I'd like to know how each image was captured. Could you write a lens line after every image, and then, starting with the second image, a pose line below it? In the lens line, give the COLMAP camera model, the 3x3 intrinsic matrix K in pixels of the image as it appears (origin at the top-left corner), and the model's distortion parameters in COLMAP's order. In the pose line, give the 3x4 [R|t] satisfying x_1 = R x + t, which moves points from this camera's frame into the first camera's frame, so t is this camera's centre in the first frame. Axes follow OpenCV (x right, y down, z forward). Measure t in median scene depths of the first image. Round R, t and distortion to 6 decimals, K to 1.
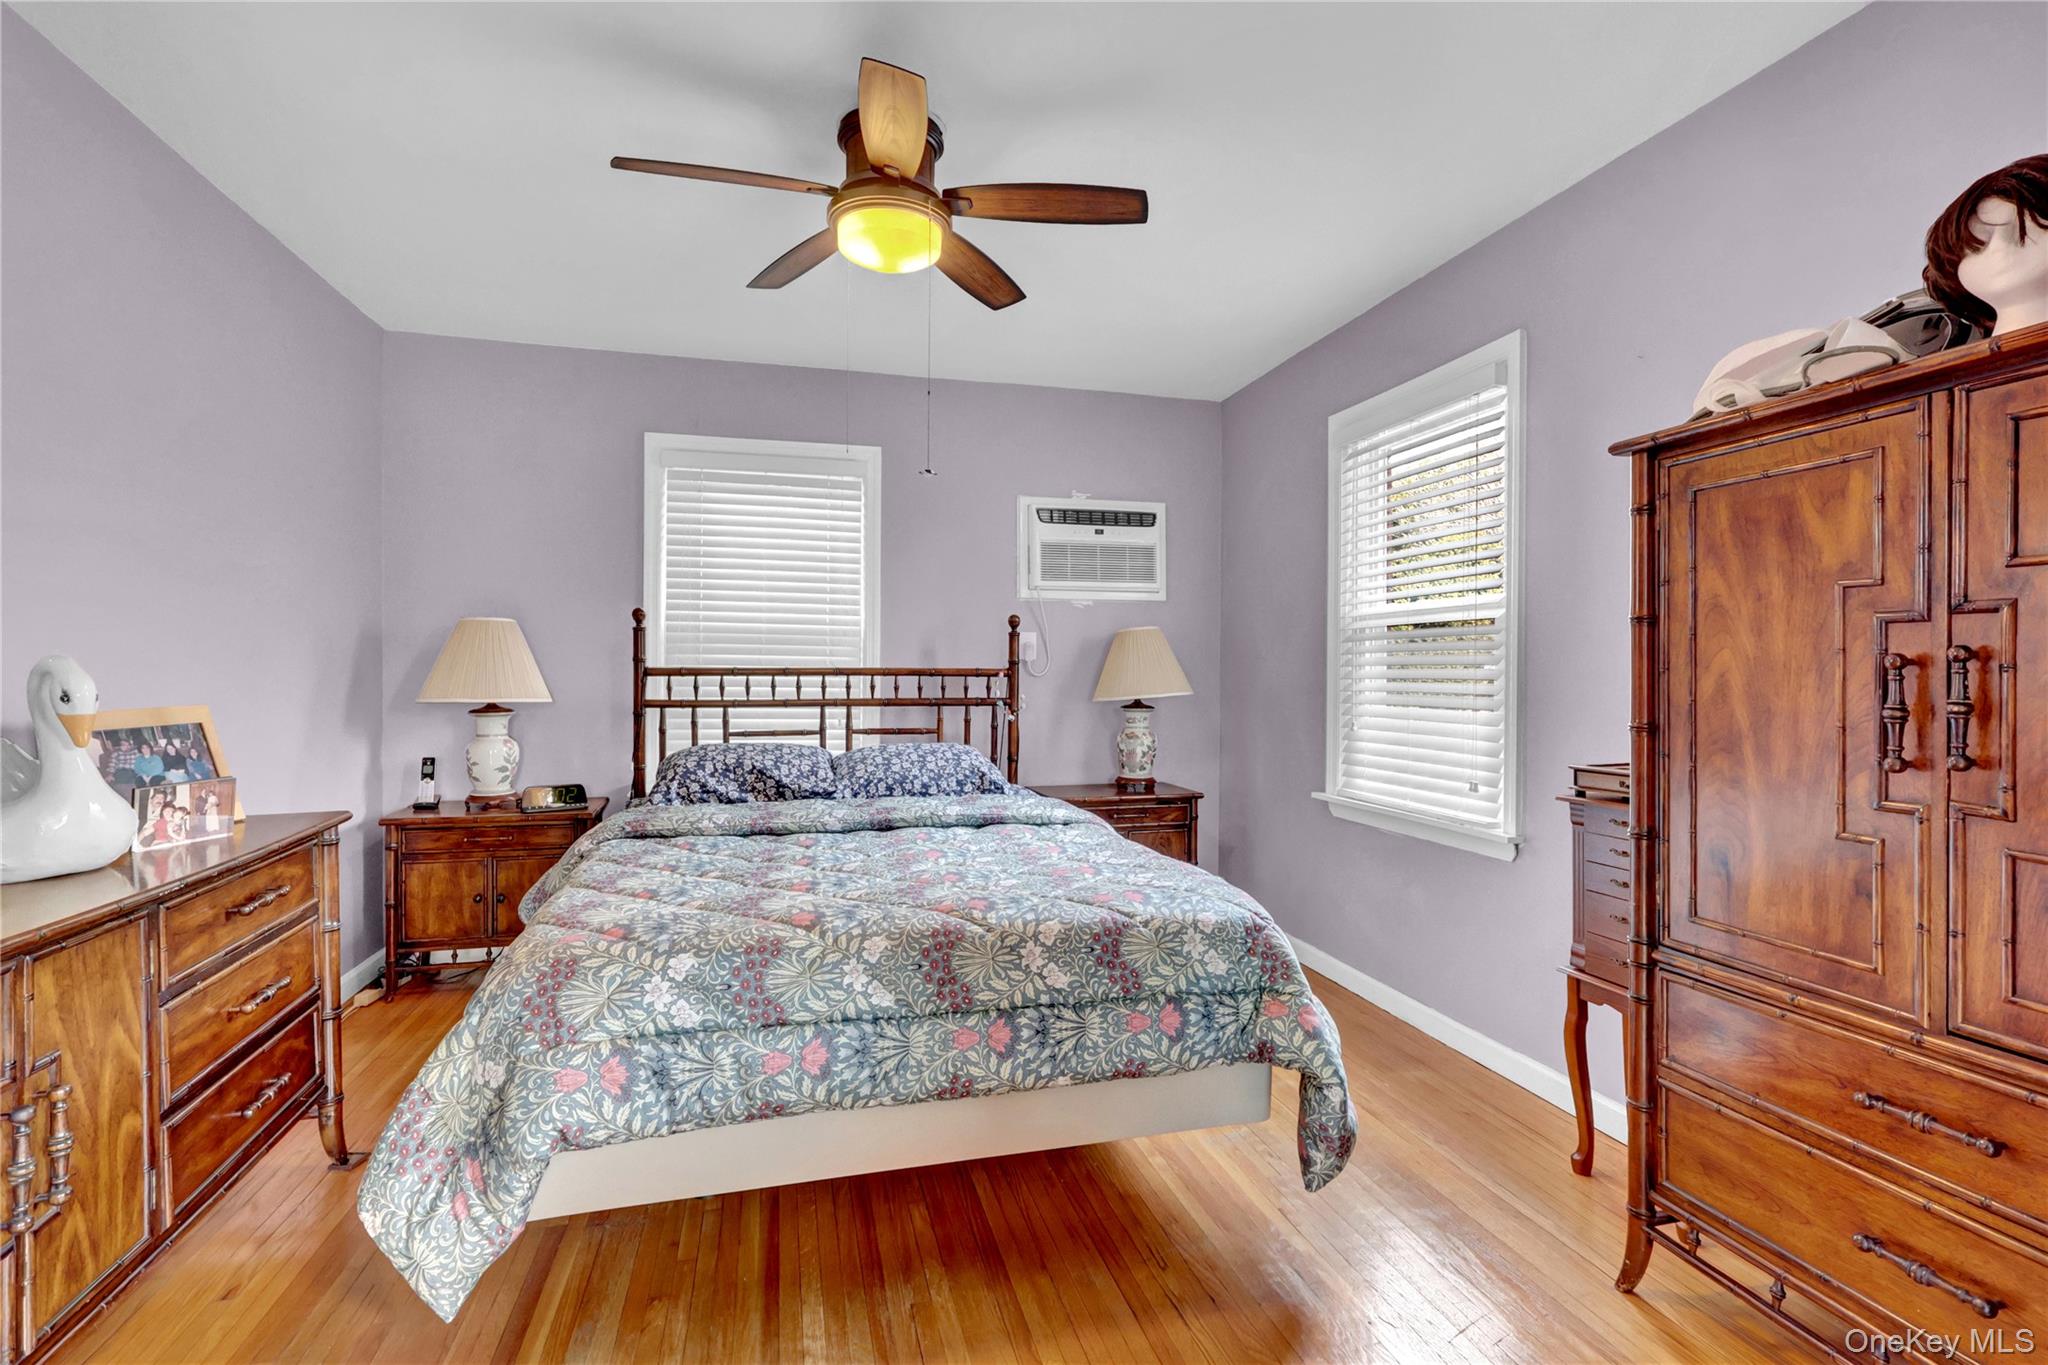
lens RADIAL K [[946.7, 0, 1025.6], [0, 946.7, 679.3], [0, 0, 1]] dist [0.001792, 0.000552]
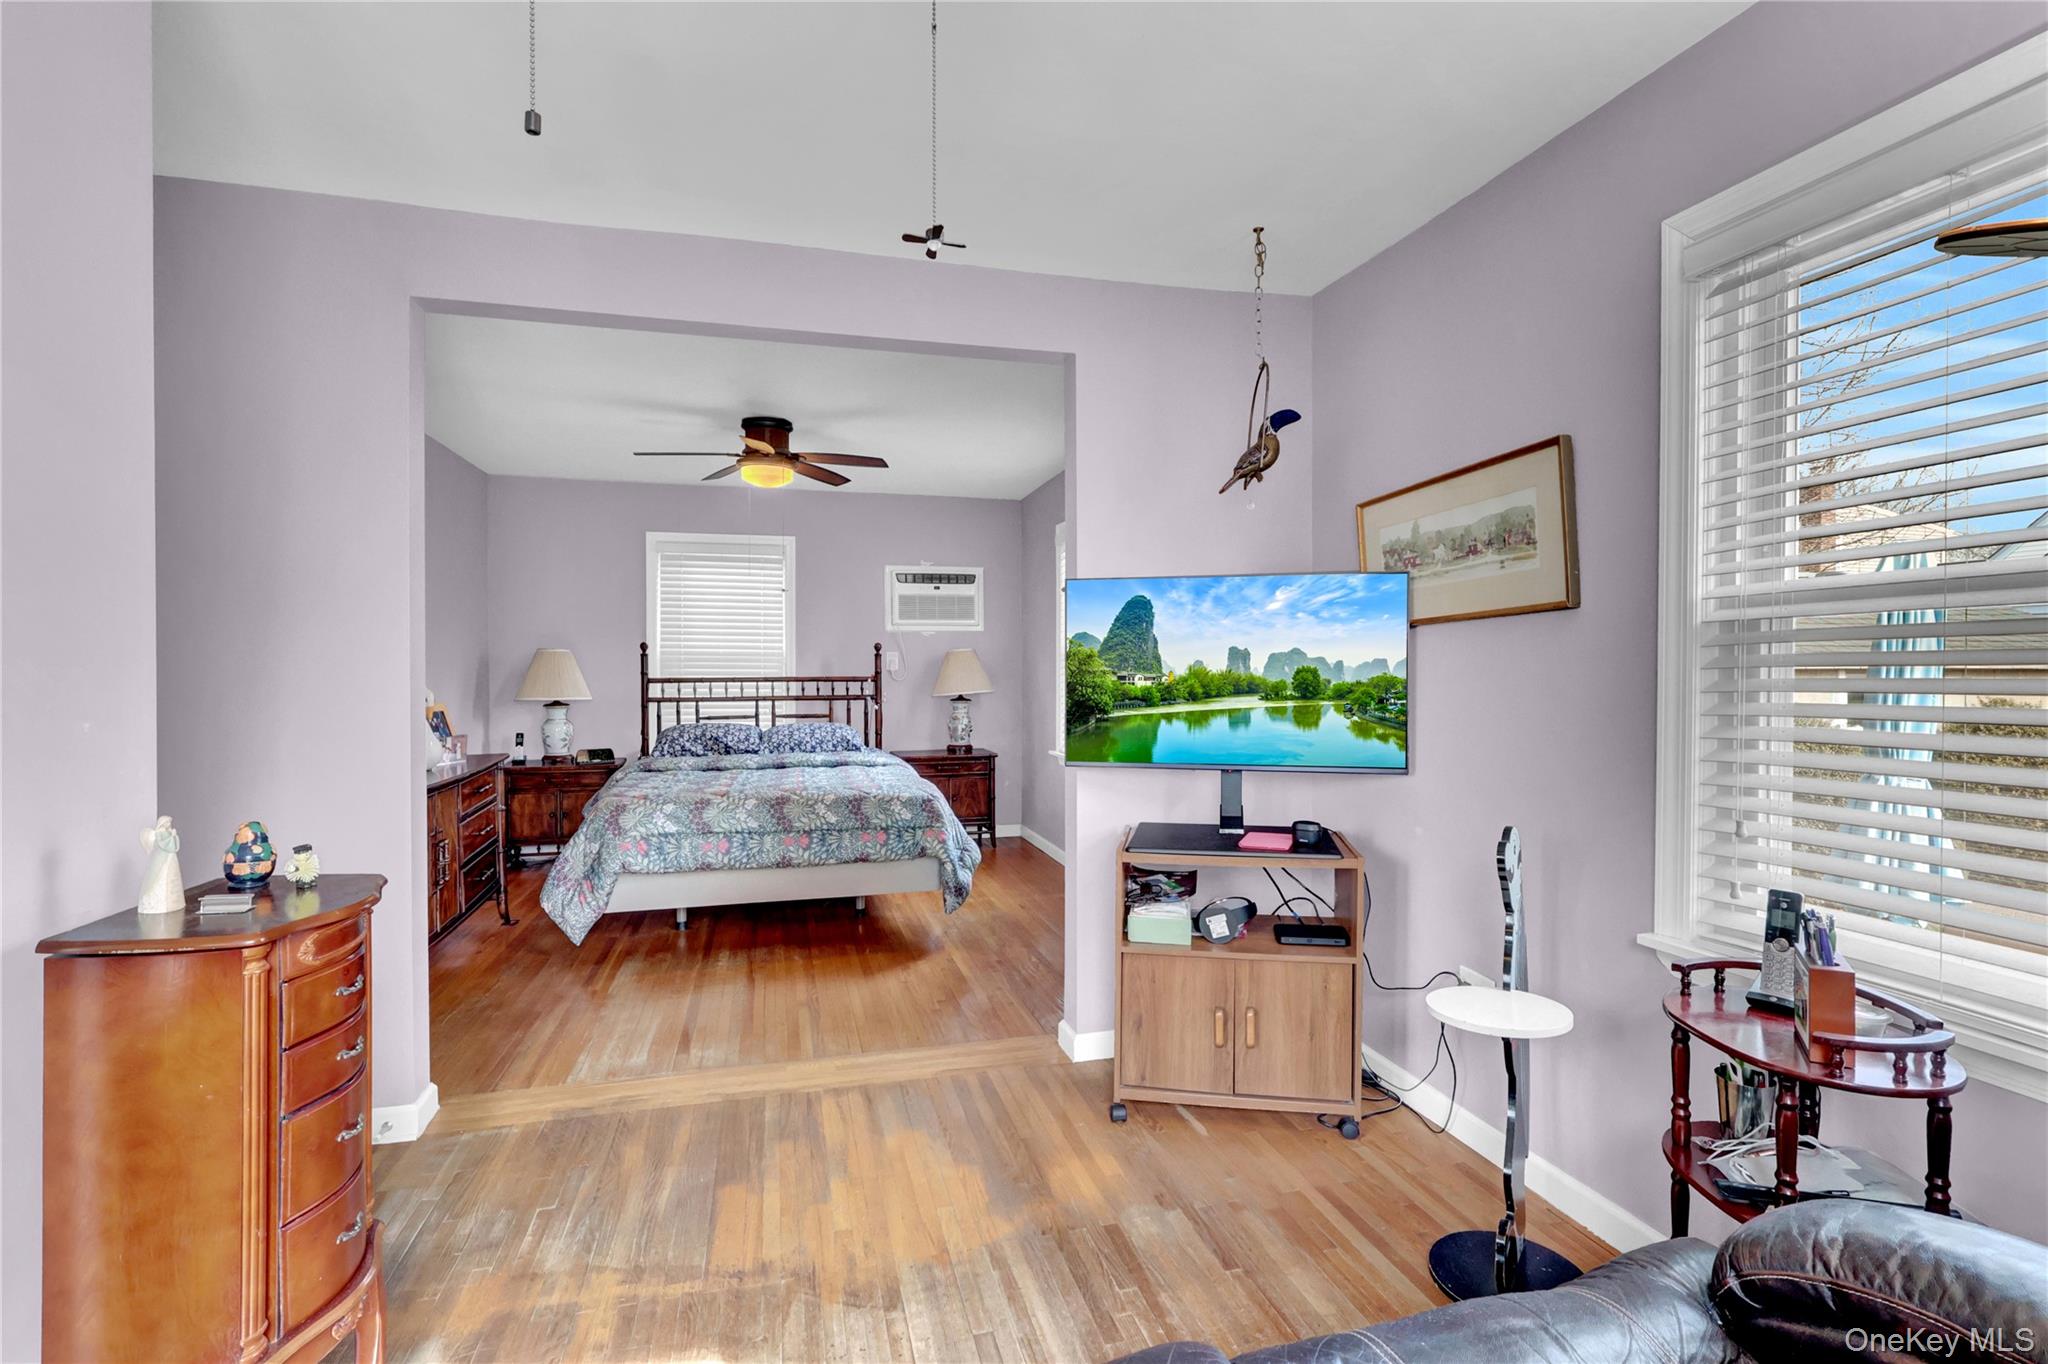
lens RADIAL K [[952.0, 0, 1019.7], [0, 952.0, 679.9], [0, 0, 1]] dist [-0.003322, 0.000358]
pose [[0.999977, -0.006231, -0.002734, 0.247764], [0.006257, 0.999935, 0.009541, -0.020535], [0.002674, -0.009558, 0.999951, -0.650283]]
